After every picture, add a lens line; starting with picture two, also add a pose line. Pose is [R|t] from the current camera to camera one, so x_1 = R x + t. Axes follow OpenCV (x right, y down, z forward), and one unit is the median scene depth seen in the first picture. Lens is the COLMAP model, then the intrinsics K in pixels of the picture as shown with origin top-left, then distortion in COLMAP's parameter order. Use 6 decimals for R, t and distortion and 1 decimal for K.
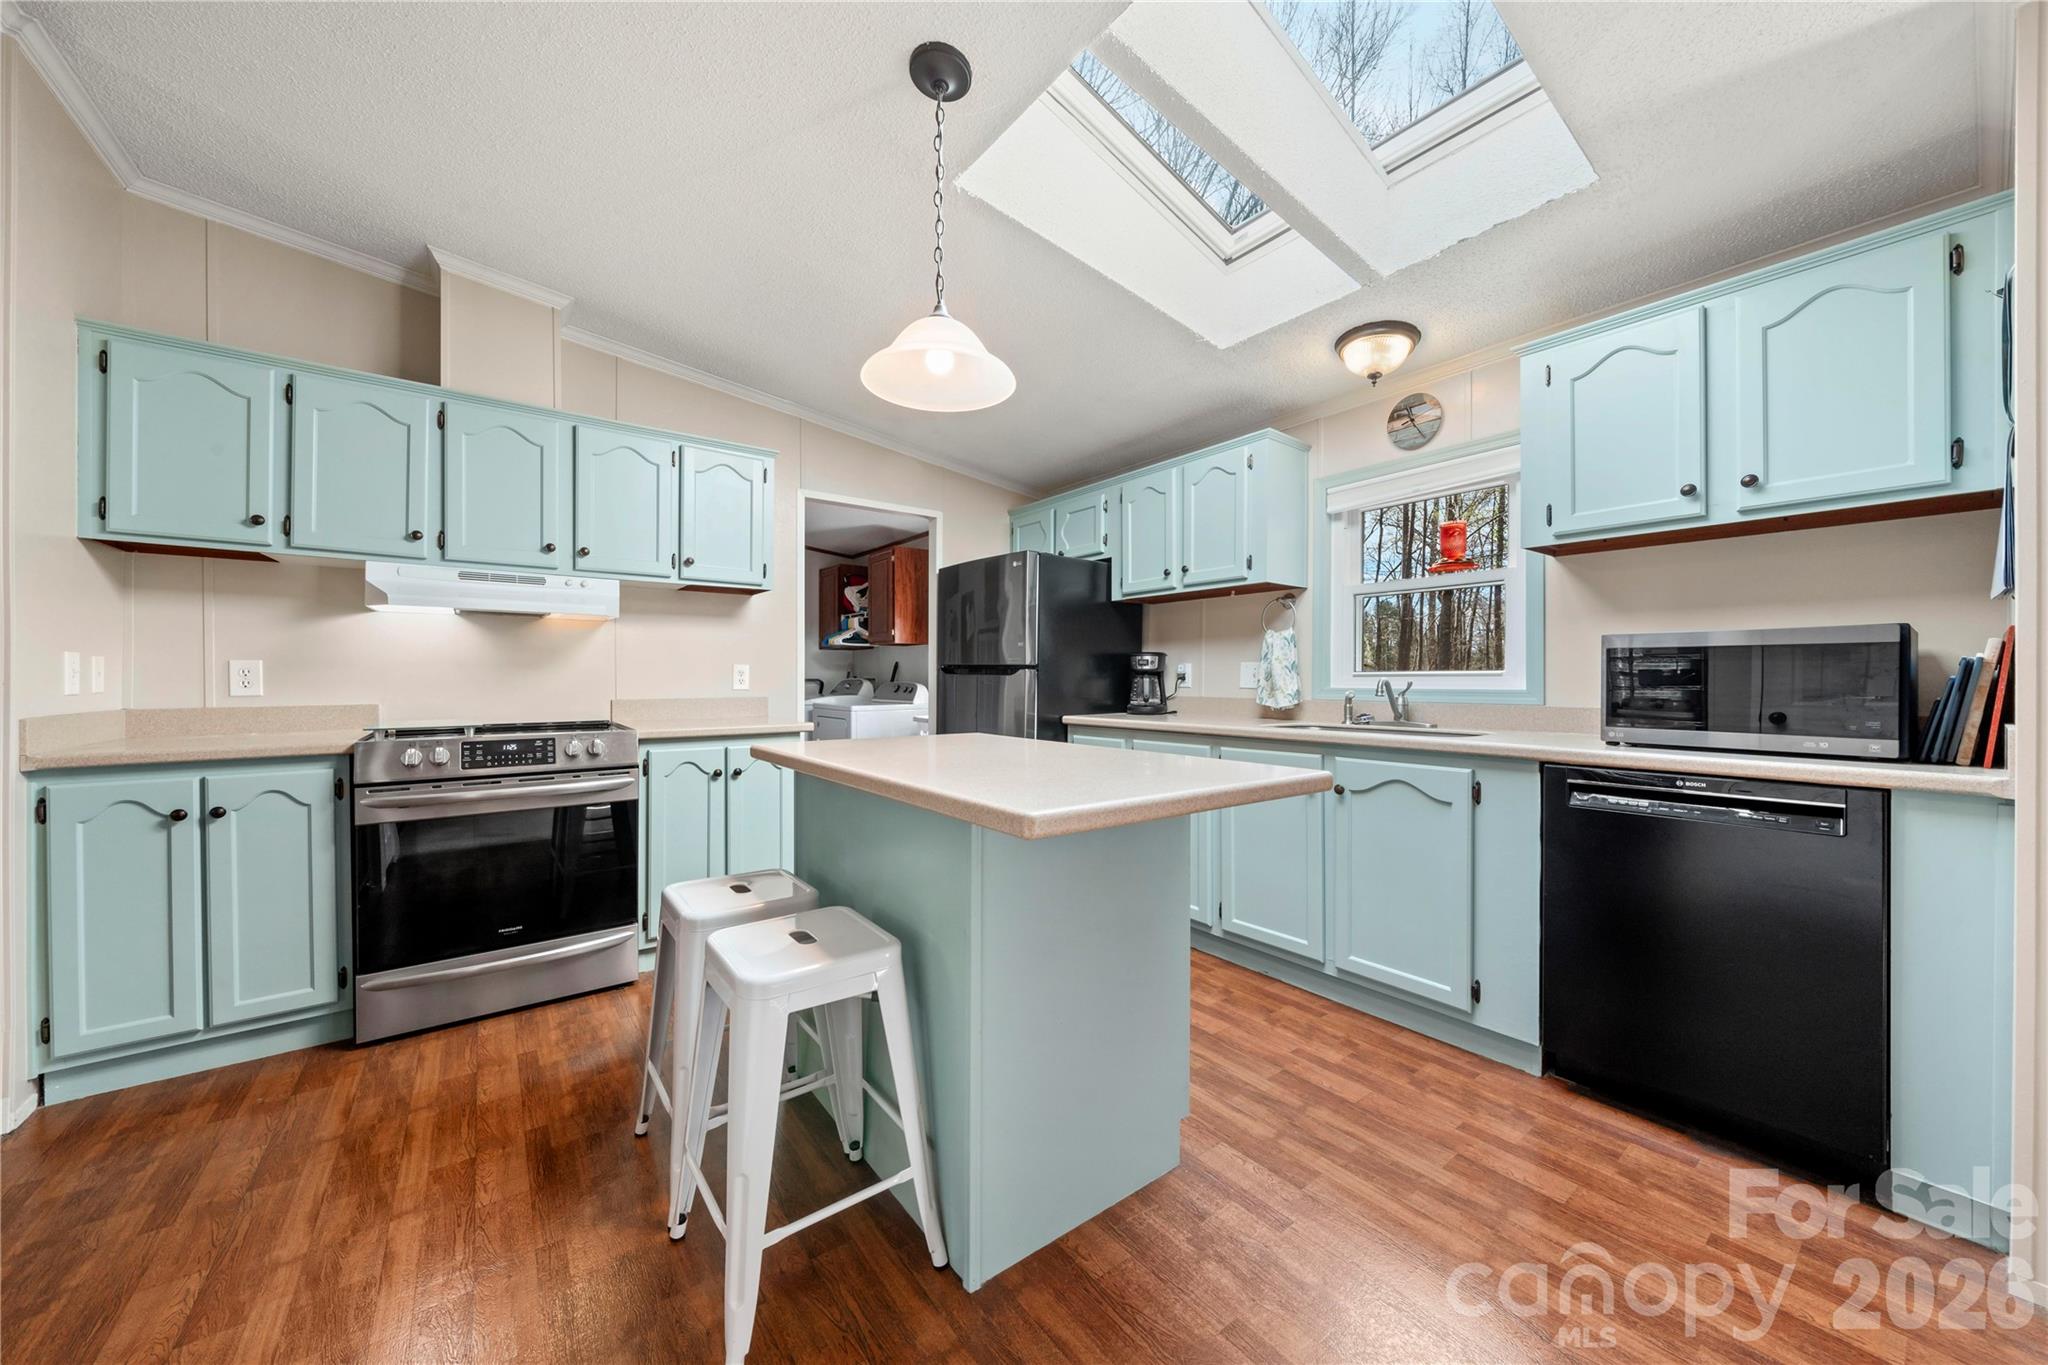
lens RADIAL K [[715.2, 0, 1021.7], [0, 715.2, 679.8], [0, 0, 1]] dist [-0.002952, -0.000507]
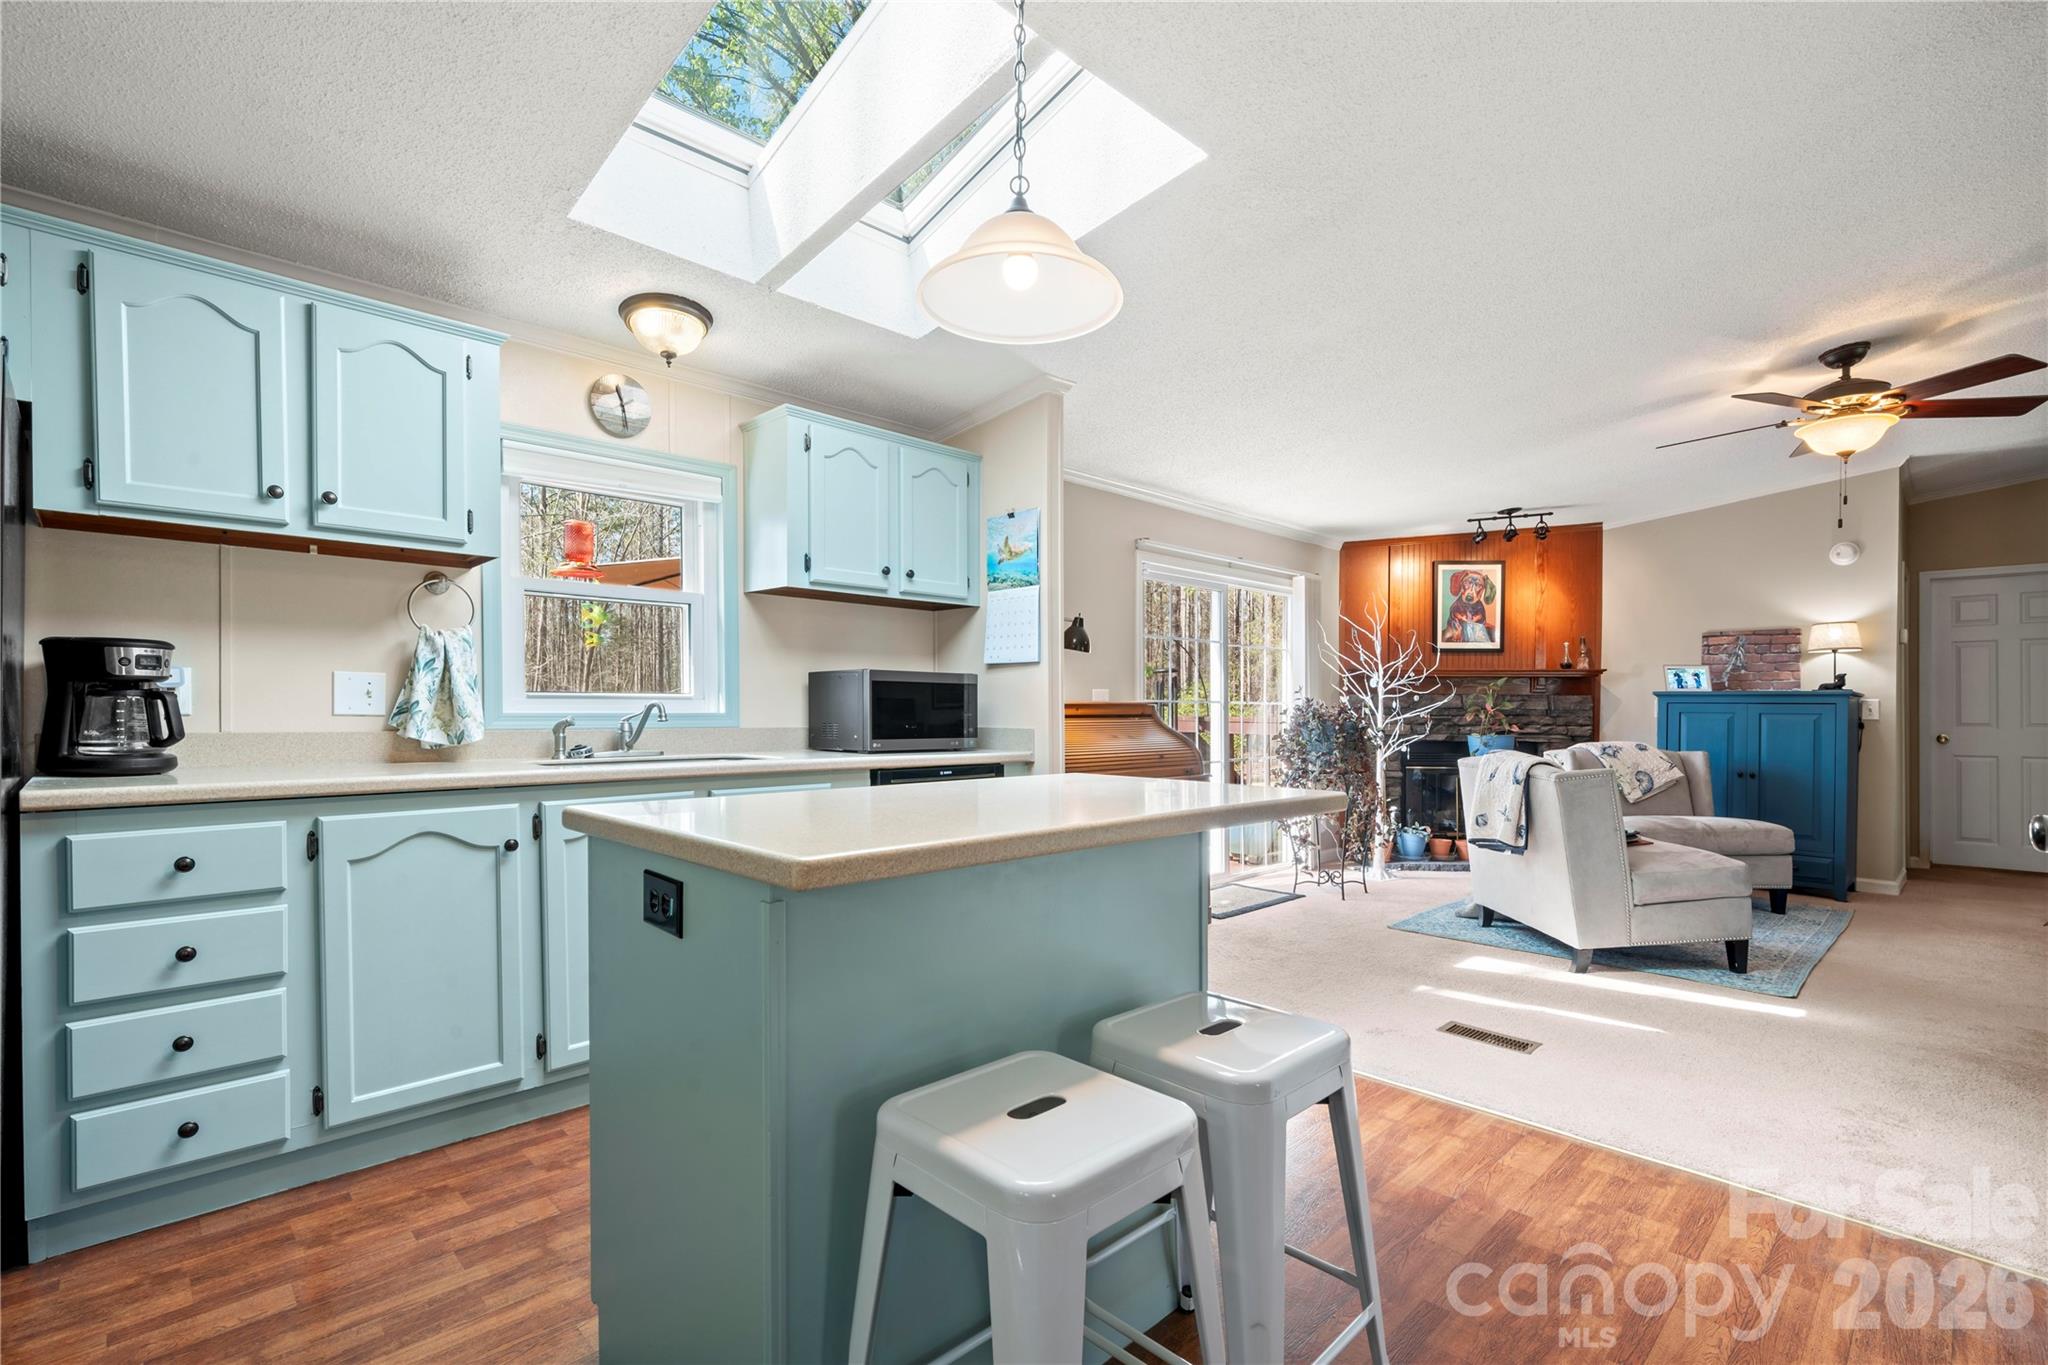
lens RADIAL K [[938.2, 0, 1006.3], [0, 938.2, 713.4], [0, 0, 1]] dist [-0.005277, 0.001695]
pose [[-0.126813, -0.007819, 0.991896, -0.683170], [-0.003071, 0.999967, 0.007490, 0.003318], [-0.991922, -0.002096, -0.126833, 0.719565]]
